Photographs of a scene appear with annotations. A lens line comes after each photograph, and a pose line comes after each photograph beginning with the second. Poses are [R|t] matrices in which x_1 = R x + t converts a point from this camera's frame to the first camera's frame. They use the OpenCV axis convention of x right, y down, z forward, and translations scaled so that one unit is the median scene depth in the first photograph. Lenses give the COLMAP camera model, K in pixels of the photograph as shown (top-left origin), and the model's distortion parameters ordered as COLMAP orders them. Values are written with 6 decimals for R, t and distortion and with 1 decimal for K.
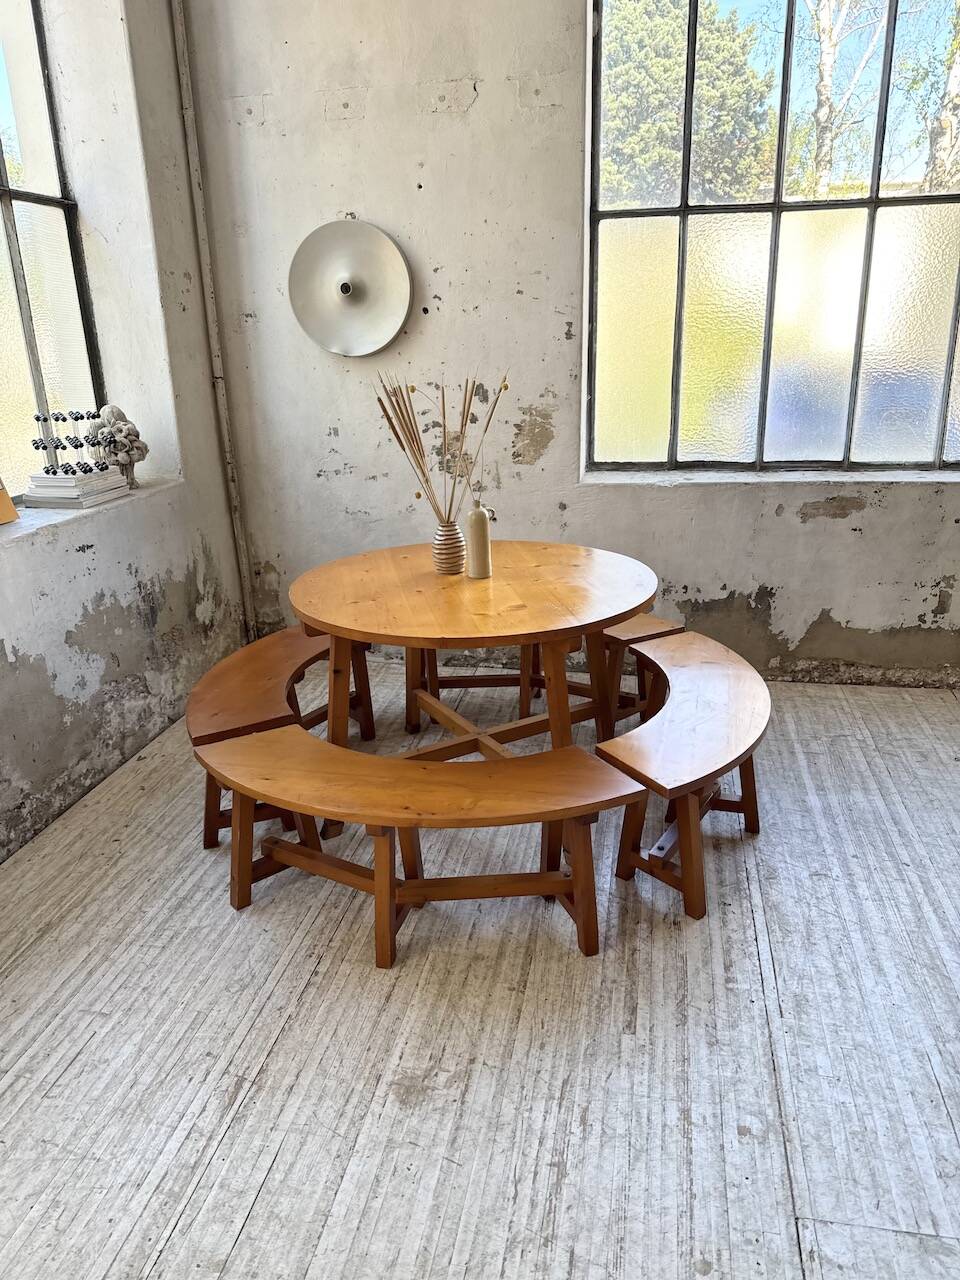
lens RADIAL K [[908.3, 0, 486.1], [0, 908.3, 643.4], [0, 0, 1]] dist [0.017880, -0.033576]
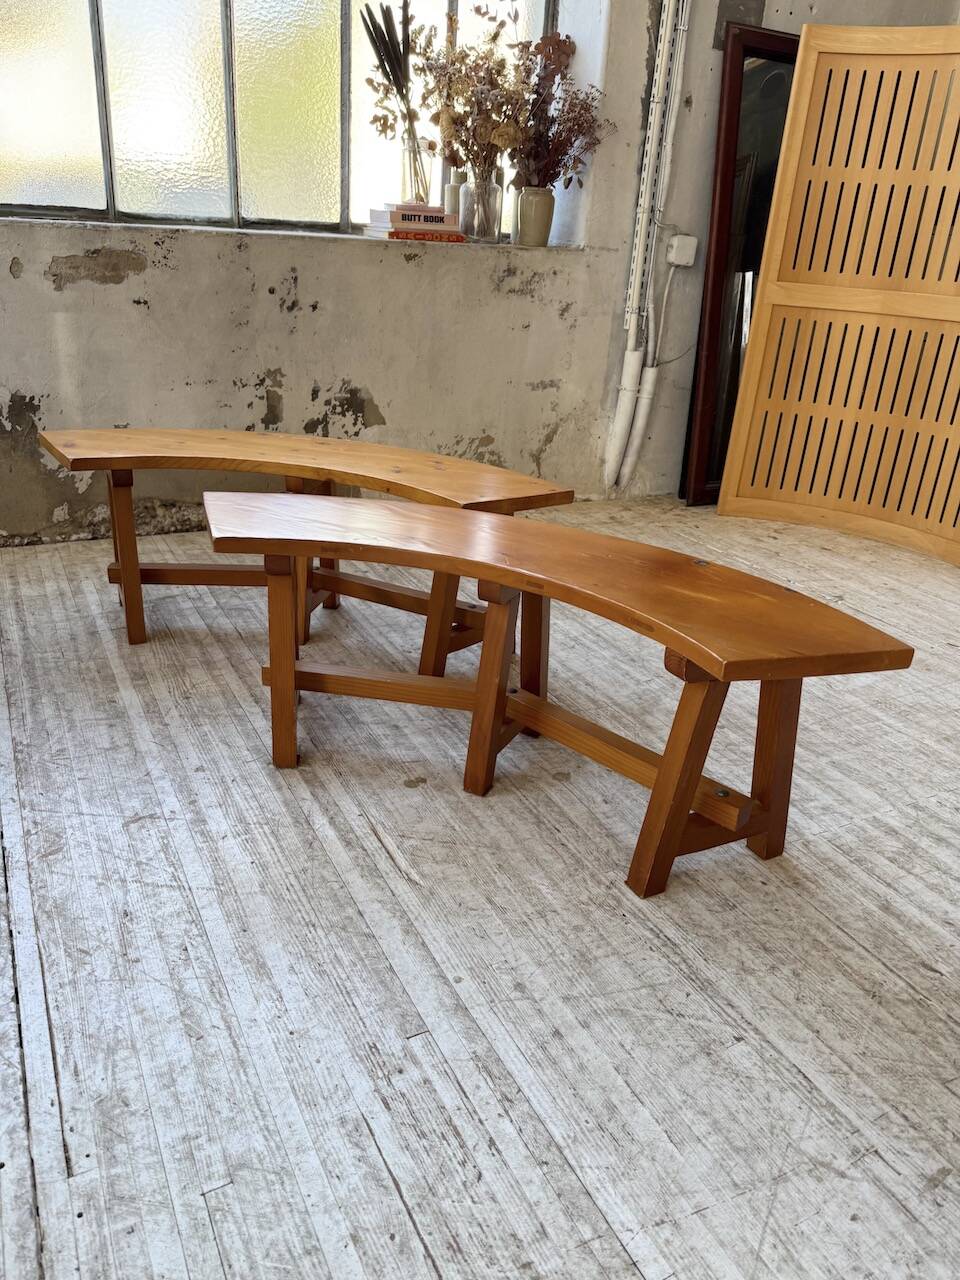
lens RADIAL K [[908.3, 0, 475.8], [0, 908.3, 634.2], [0, 0, 1]] dist [0.017880, -0.033576]
pose [[0.778842, -0.183248, 0.599854, 0.188959], [0.132545, 0.982857, 0.128155, 0.086525], [-0.613055, -0.020305, 0.789779, 0.384874]]
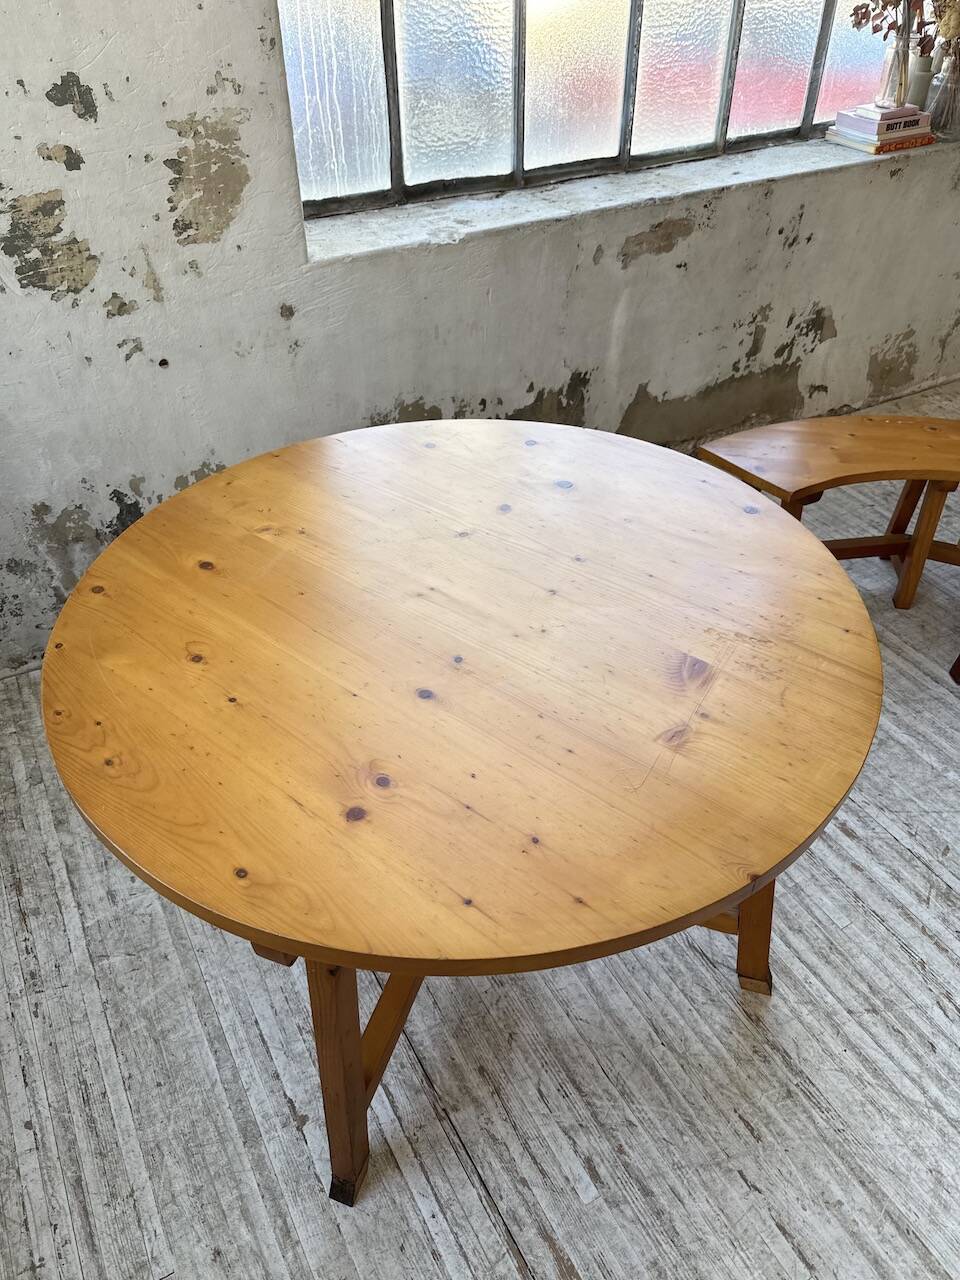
lens RADIAL K [[908.3, 0, 477.3], [0, 908.3, 642.4], [0, 0, 1]] dist [0.017880, -0.033576]
pose [[0.765124, -0.401466, 0.503399, -0.248694], [0.200483, 0.891493, 0.406259, -0.237339], [-0.611876, -0.209916, 0.762590, 0.637552]]
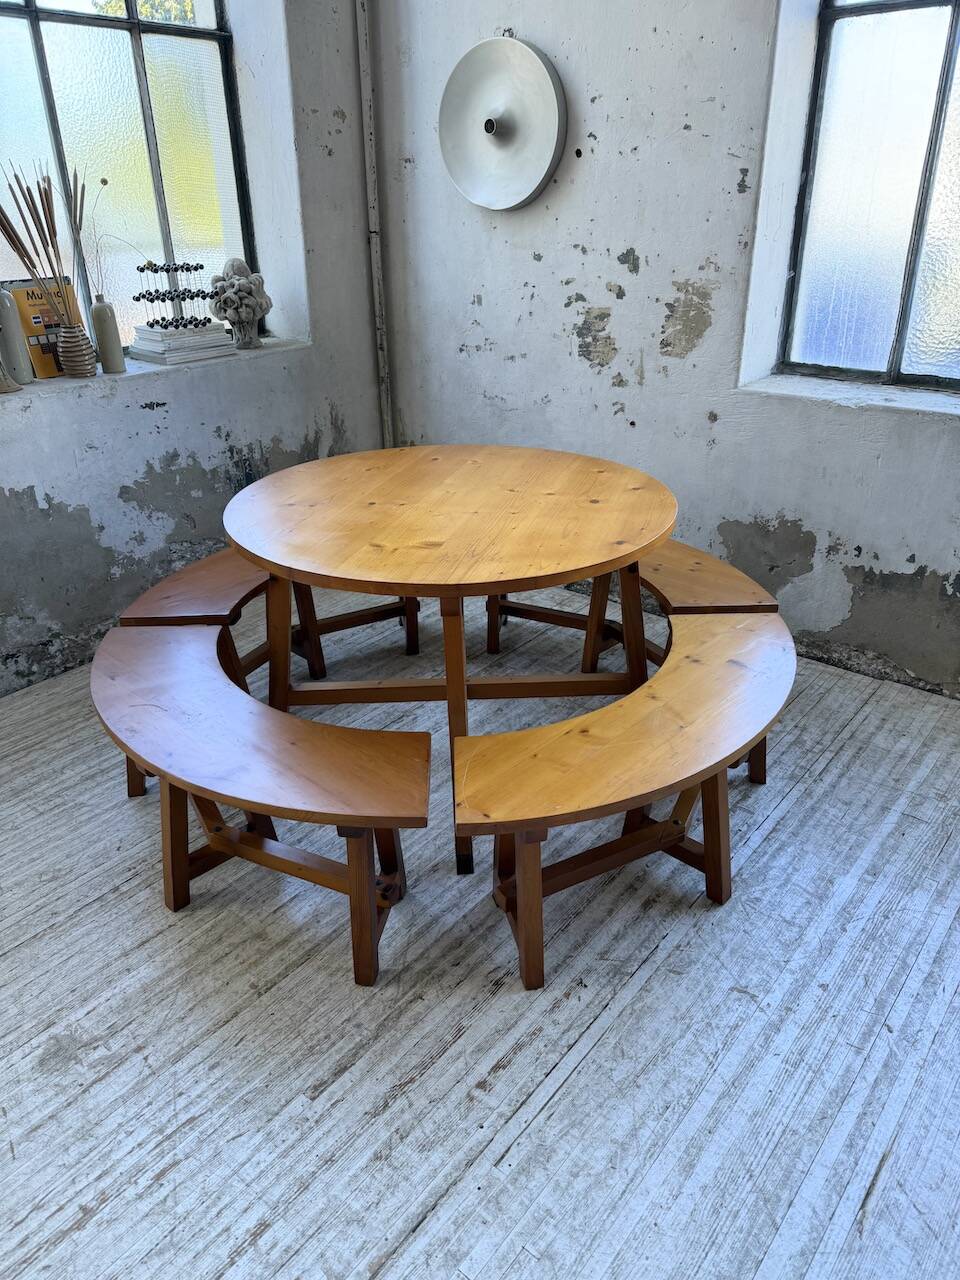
lens RADIAL K [[908.3, 0, 479.0], [0, 908.3, 639.4], [0, 0, 1]] dist [0.017880, -0.033576]
pose [[0.877981, 0.222083, -0.424062, 0.383303], [-0.164080, 0.971822, 0.169235, -0.089578], [0.449697, -0.079005, 0.889680, 0.270429]]
